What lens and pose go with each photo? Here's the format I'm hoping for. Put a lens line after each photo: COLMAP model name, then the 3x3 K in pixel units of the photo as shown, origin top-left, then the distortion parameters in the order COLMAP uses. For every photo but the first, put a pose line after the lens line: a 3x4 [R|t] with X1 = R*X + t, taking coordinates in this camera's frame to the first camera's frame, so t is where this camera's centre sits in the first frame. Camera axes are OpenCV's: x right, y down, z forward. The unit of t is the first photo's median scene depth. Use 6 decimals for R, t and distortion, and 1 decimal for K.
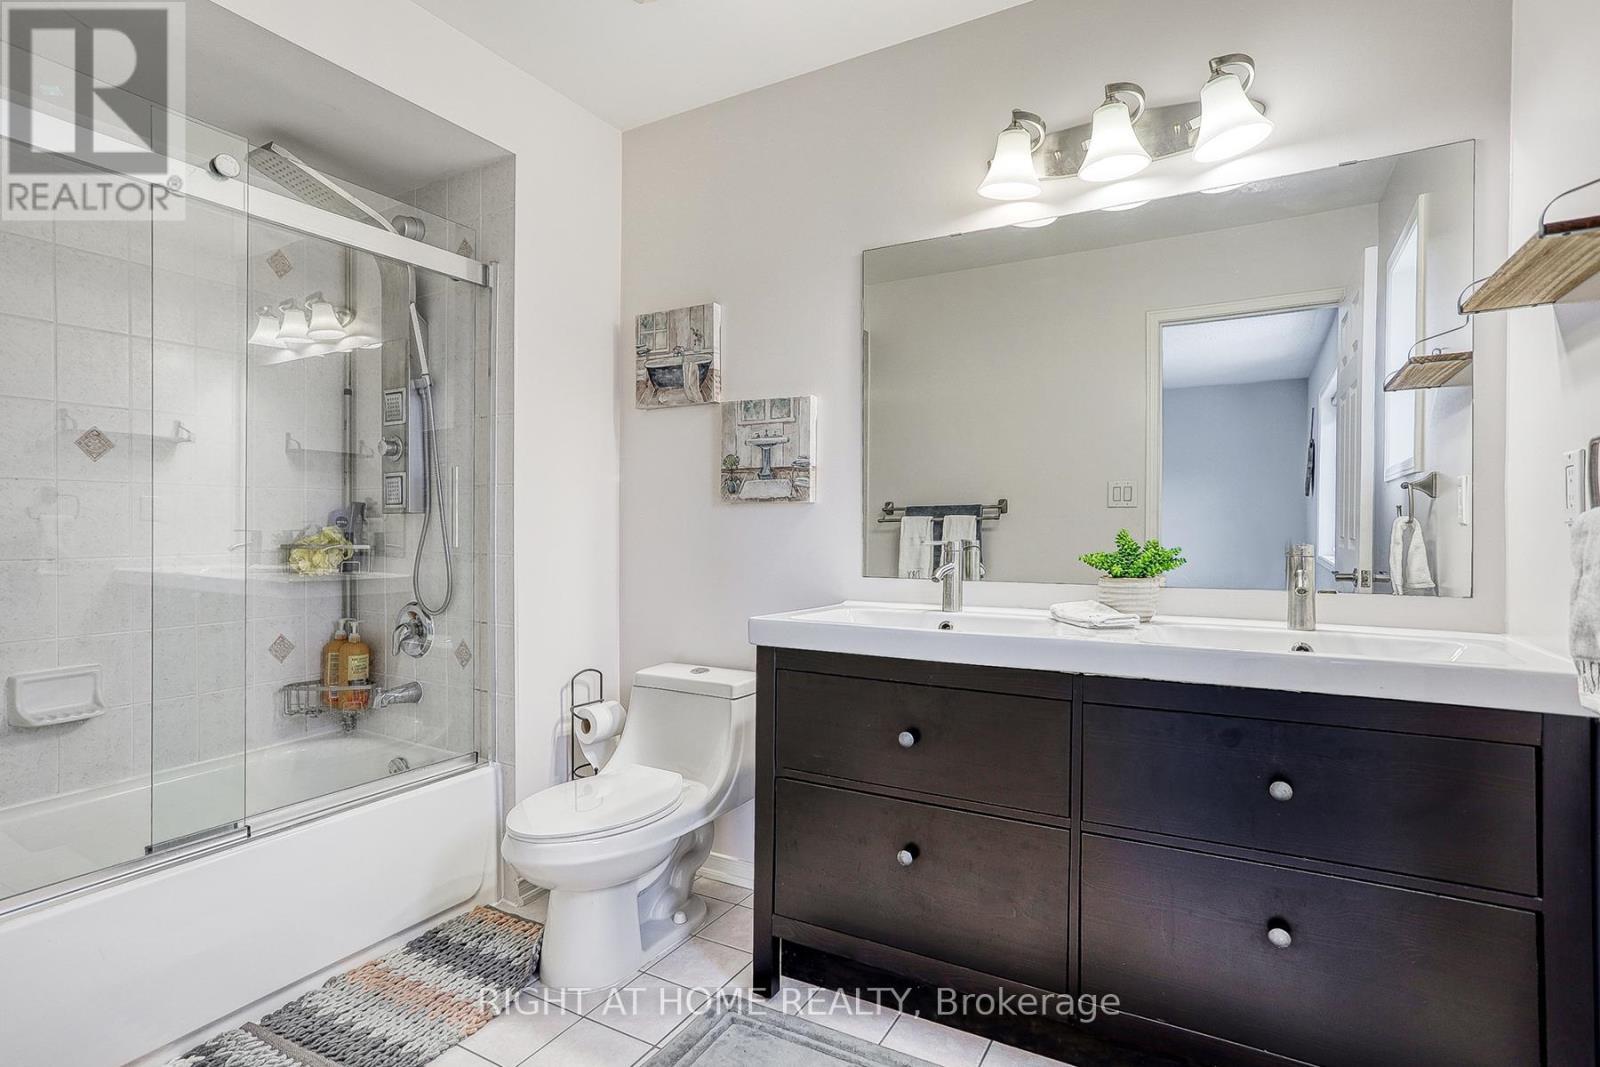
lens RADIAL K [[794.1, 0, 792.2], [0, 794.1, 529.0], [0, 0, 1]] dist [0.000276, 0.000333]
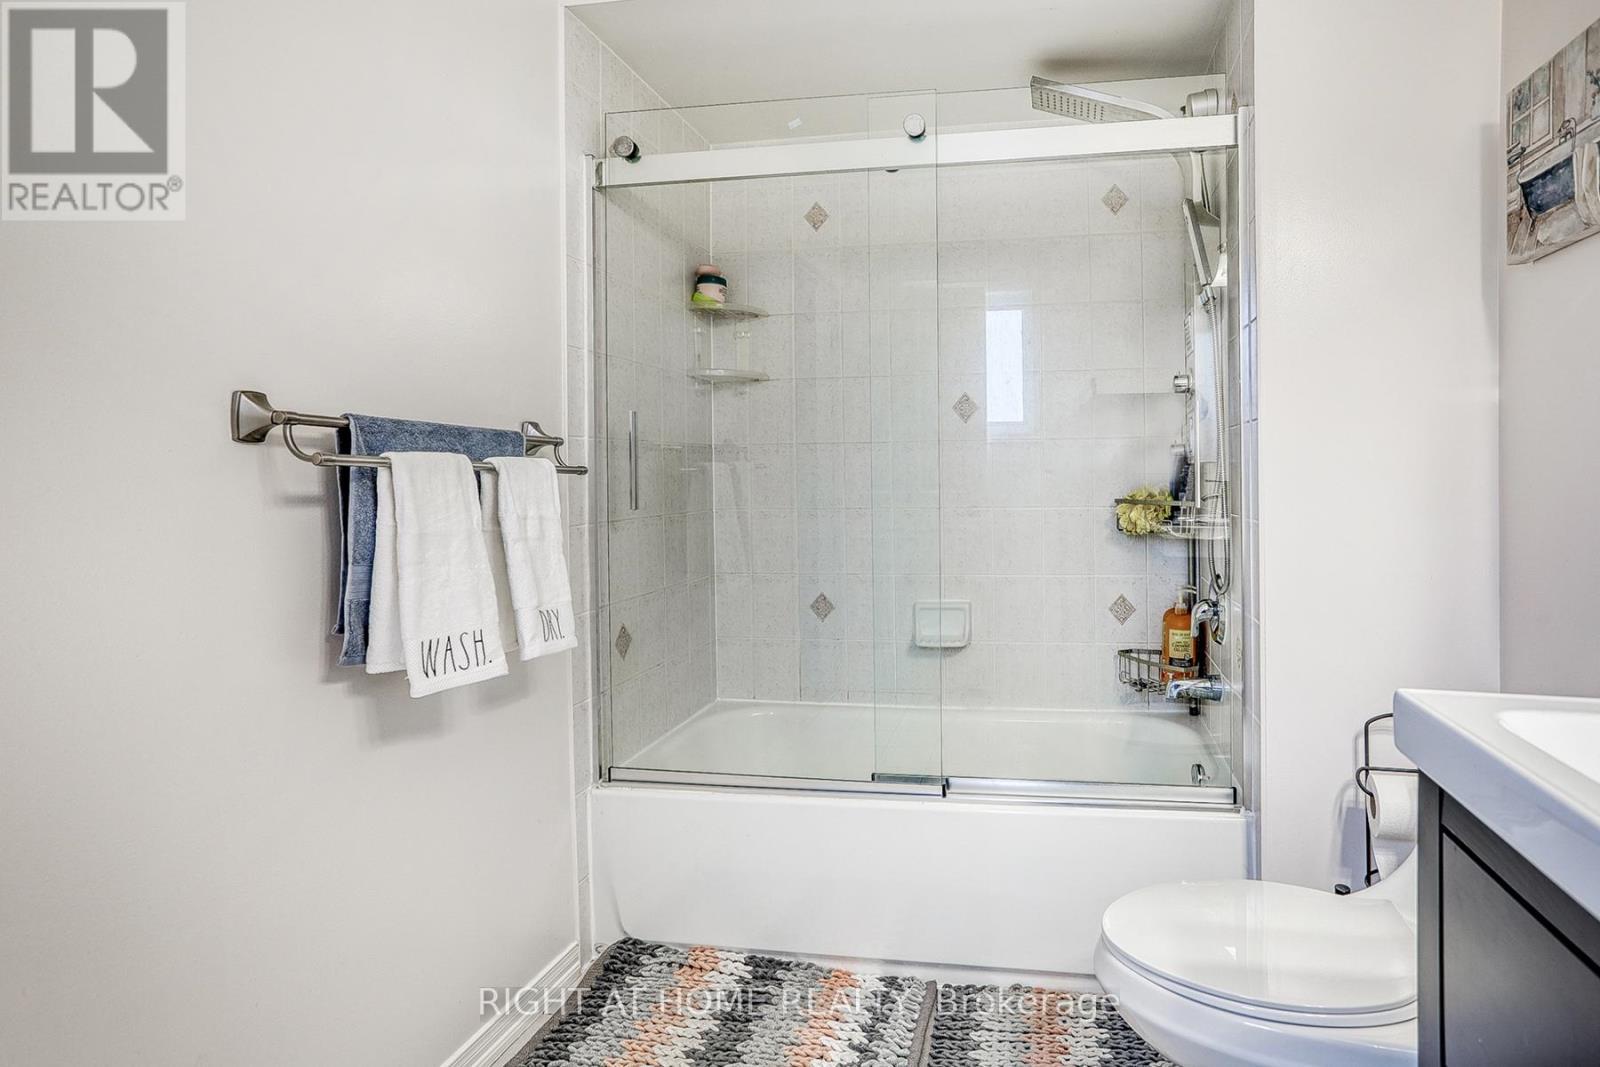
lens RADIAL K [[846.1, 0, 798.4], [0, 846.1, 482.5], [0, 0, 1]] dist [0.001546, 0.002017]
pose [[0.369586, 0.001706, -0.929195, 0.188835], [0.000523, 0.999998, 0.002044, -0.002379], [0.929196, -0.001242, 0.369584, 0.366966]]
